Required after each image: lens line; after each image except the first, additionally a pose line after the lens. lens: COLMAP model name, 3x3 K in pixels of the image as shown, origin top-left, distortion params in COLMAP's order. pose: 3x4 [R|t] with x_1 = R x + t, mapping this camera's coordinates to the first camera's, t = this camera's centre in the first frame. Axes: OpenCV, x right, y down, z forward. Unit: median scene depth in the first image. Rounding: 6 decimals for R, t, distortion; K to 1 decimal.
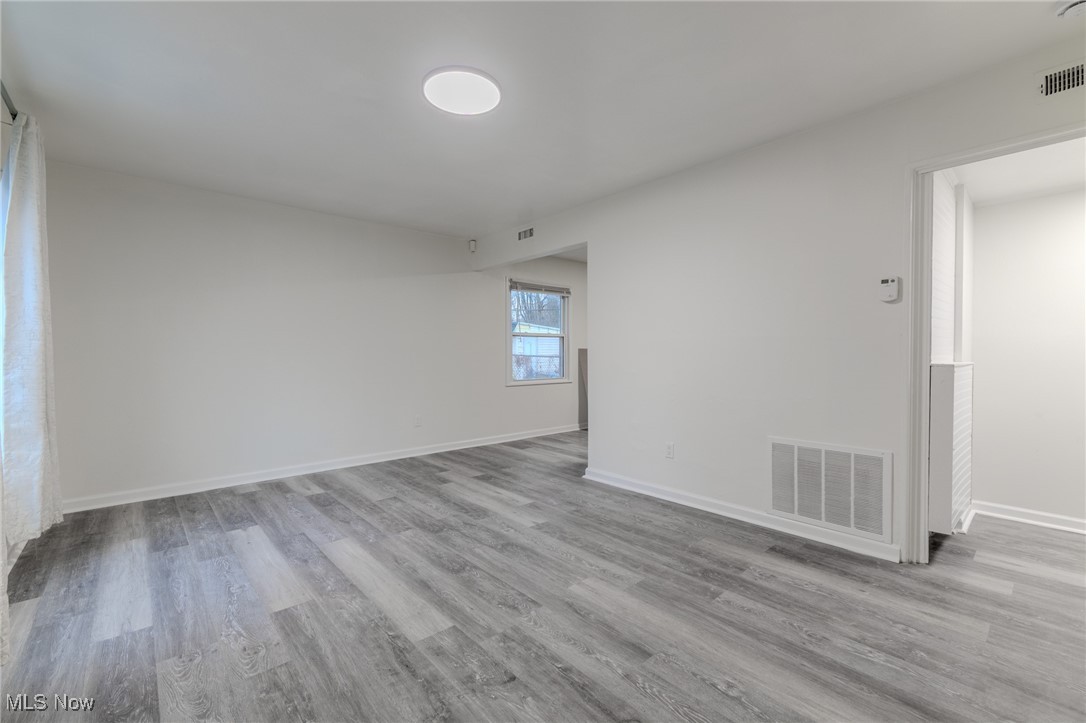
lens RADIAL K [[466.0, 0, 545.5], [0, 466.0, 361.0], [0, 0, 1]] dist [0.009041, -0.000877]
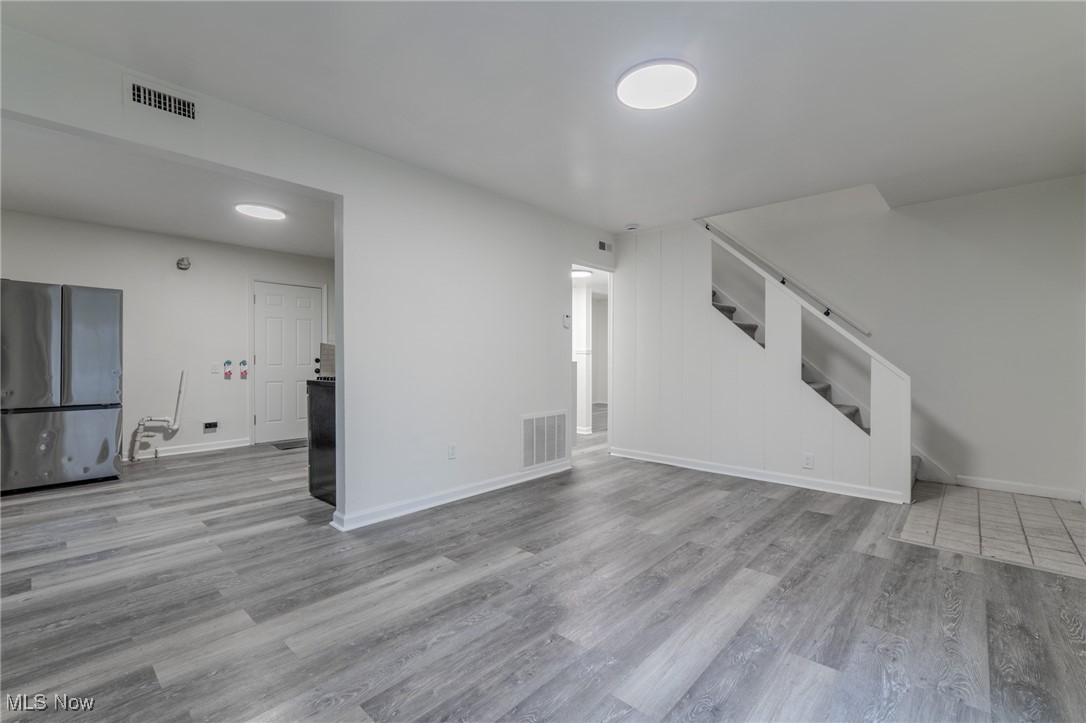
lens RADIAL K [[466.0, 0, 545.5], [0, 466.0, 361.0], [0, 0, 1]] dist [0.009041, -0.000877]
pose [[-0.106839, -0.004613, 0.994266, -1.102096], [0.012105, 0.999909, 0.005940, -0.011871], [-0.994203, 0.012671, -0.106773, 1.308361]]
